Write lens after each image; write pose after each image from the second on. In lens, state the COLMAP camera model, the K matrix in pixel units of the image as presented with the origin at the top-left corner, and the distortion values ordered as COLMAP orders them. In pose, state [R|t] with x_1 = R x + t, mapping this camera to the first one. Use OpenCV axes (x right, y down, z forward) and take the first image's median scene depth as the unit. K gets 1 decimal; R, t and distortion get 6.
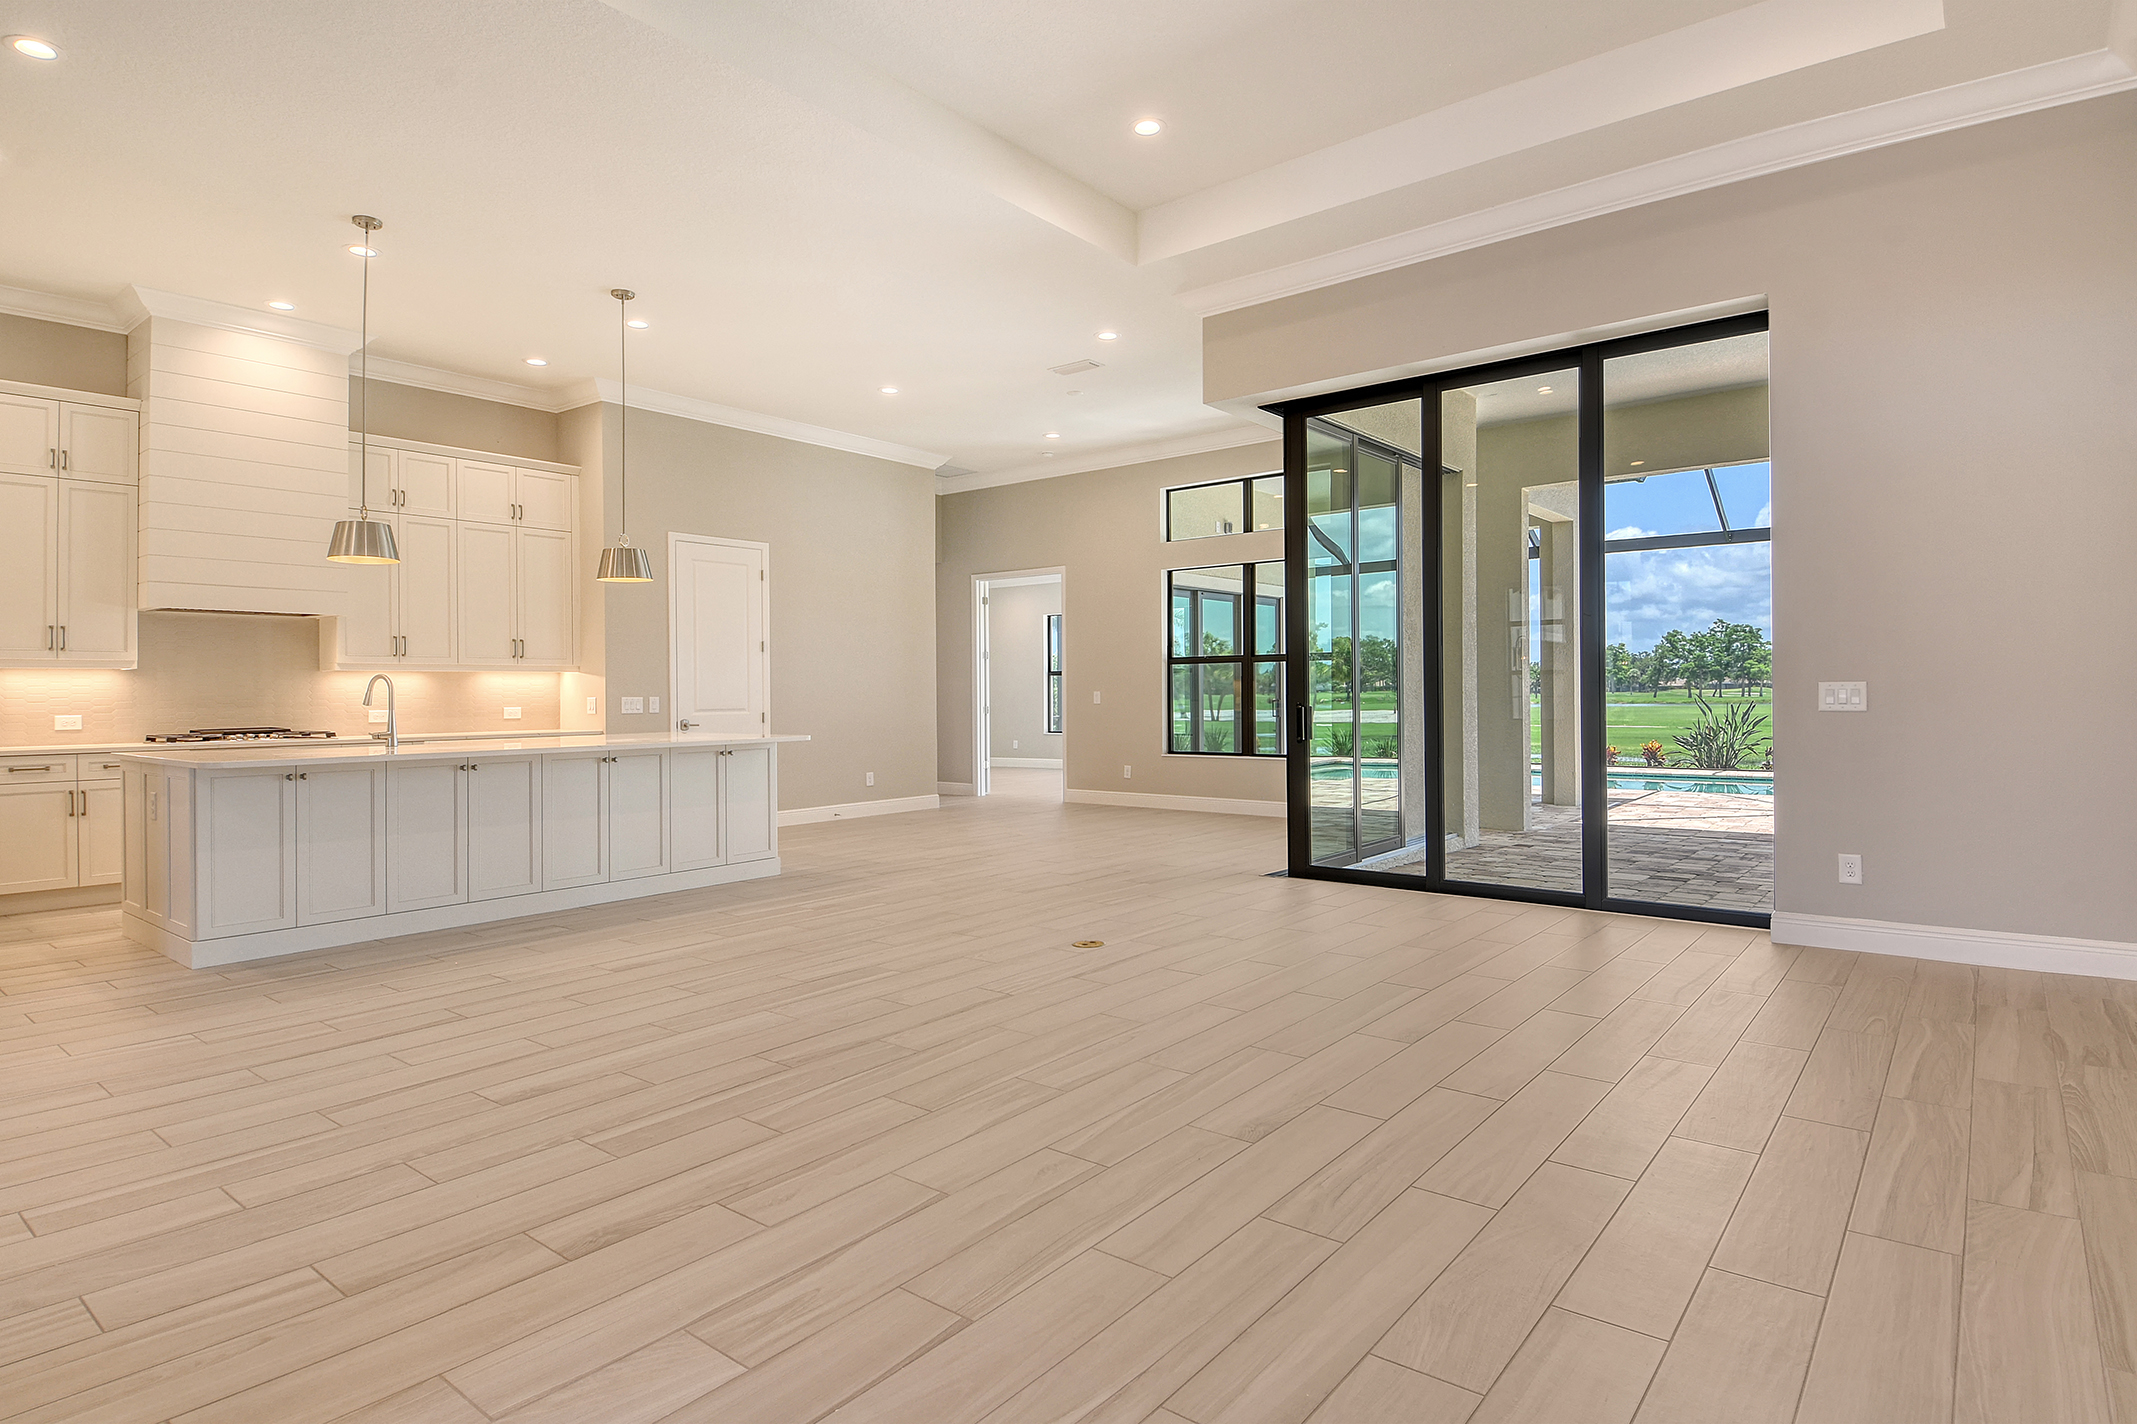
lens RADIAL K [[1135.6, 0, 1145.4], [0, 1135.6, 711.9], [0, 0, 1]] dist [0.012790, -0.013721]
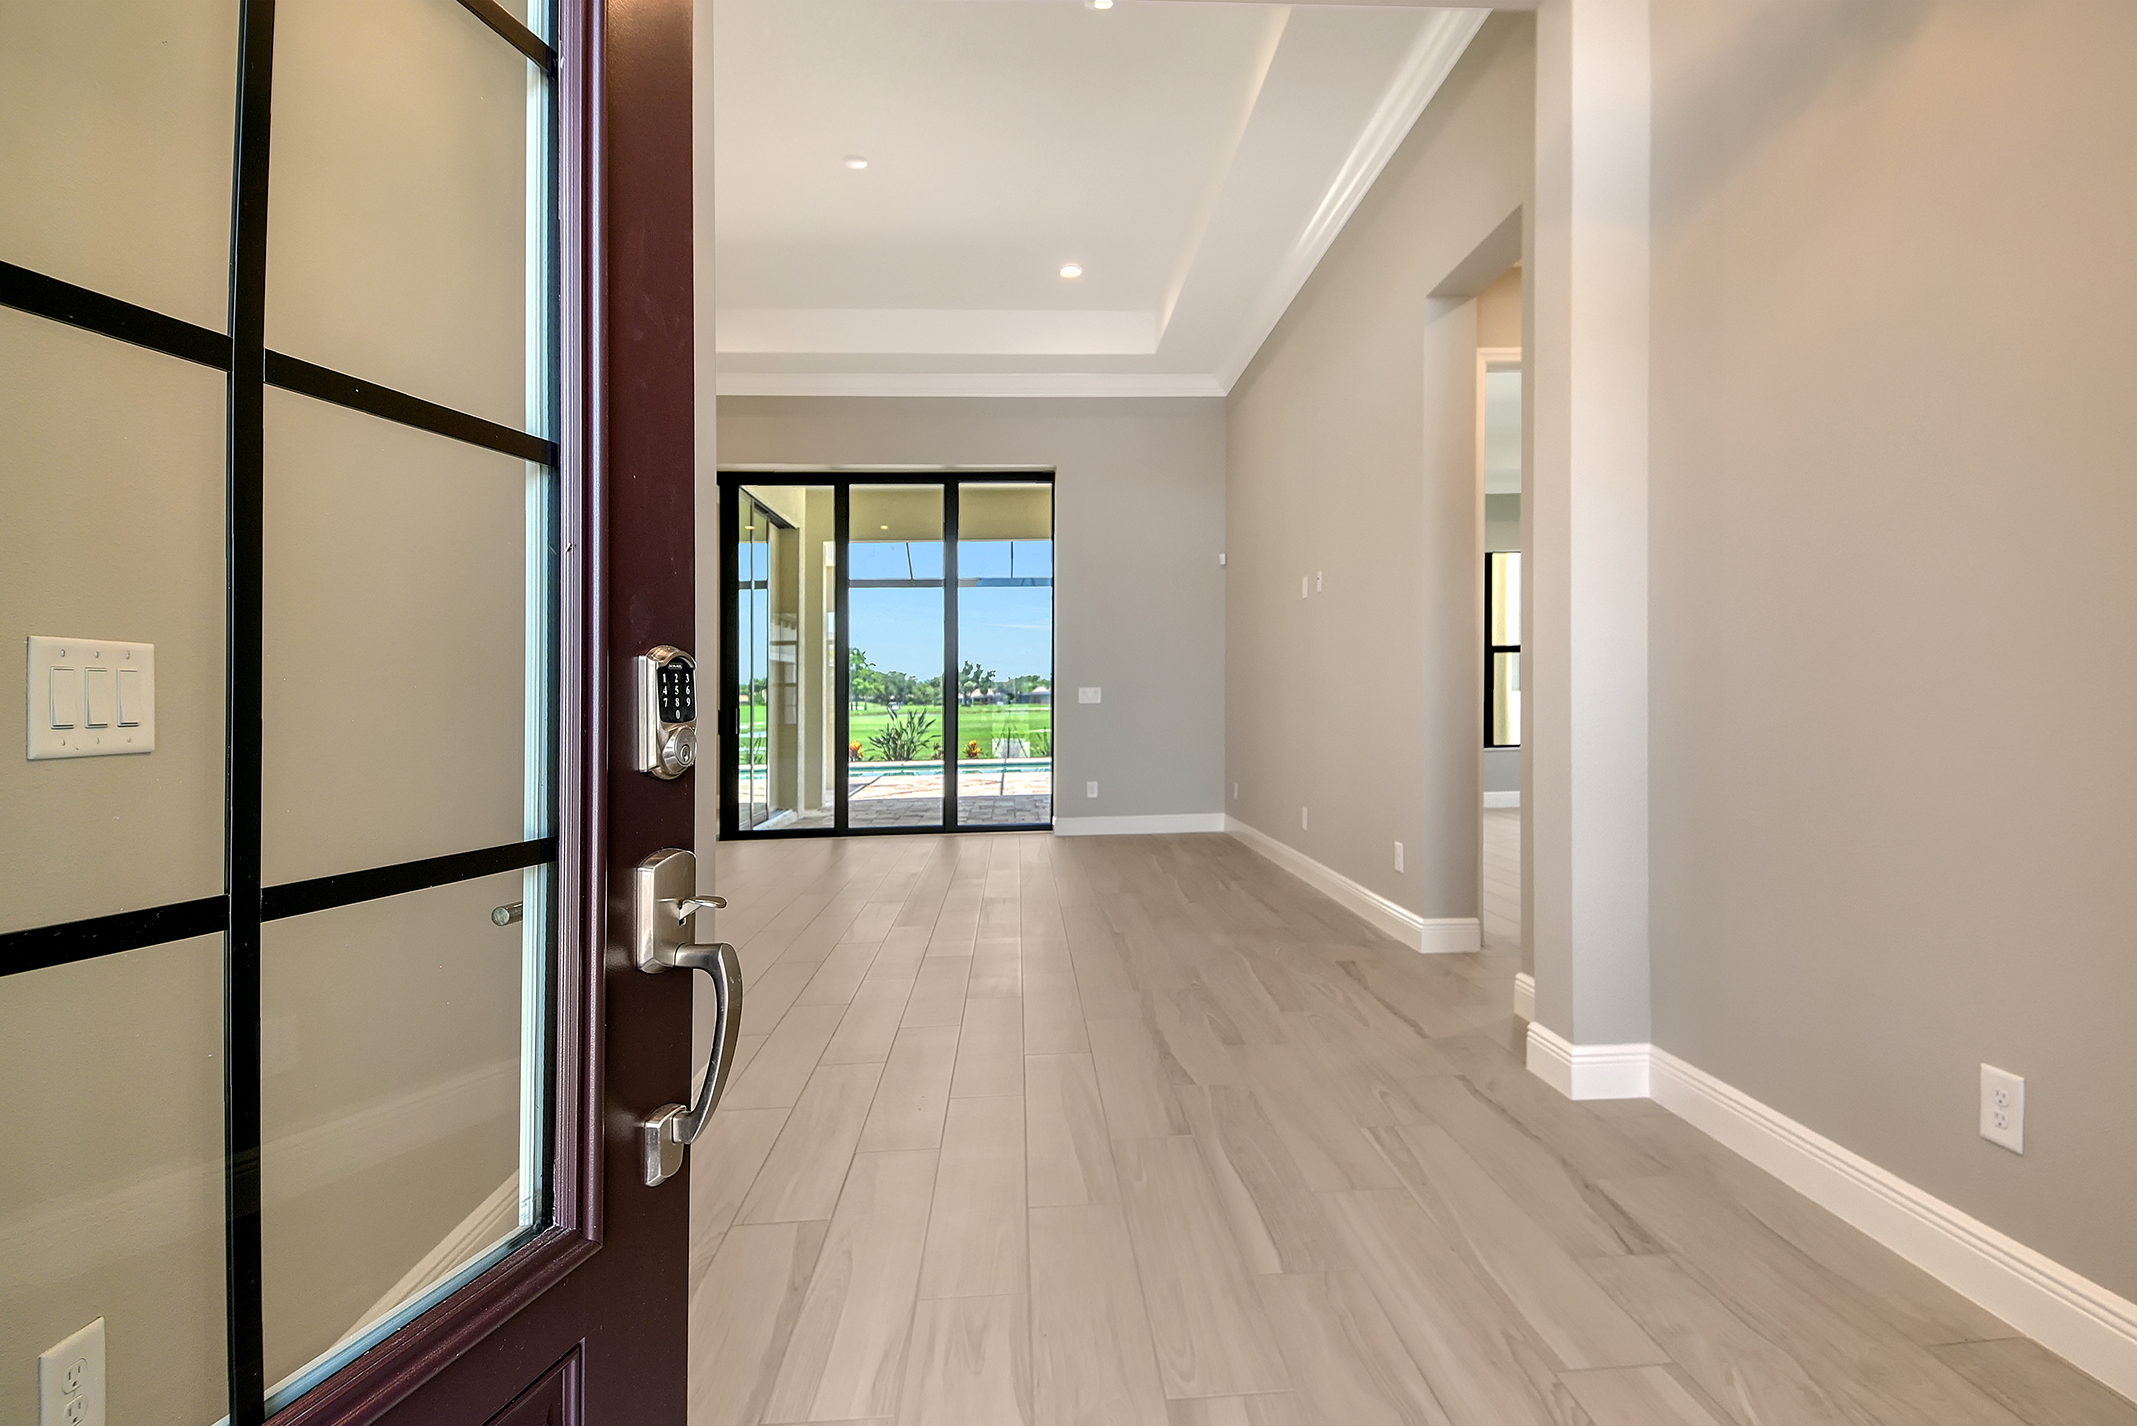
lens RADIAL K [[1135.6, 0, 1079.7], [0, 1135.6, 722.2], [0, 0, 1]] dist [0.012790, -0.013721]
pose [[0.759763, -0.024650, 0.649732, -0.351546], [0.029240, 0.999565, 0.003731, 0.013448], [-0.649542, 0.016164, 0.760154, -0.224825]]
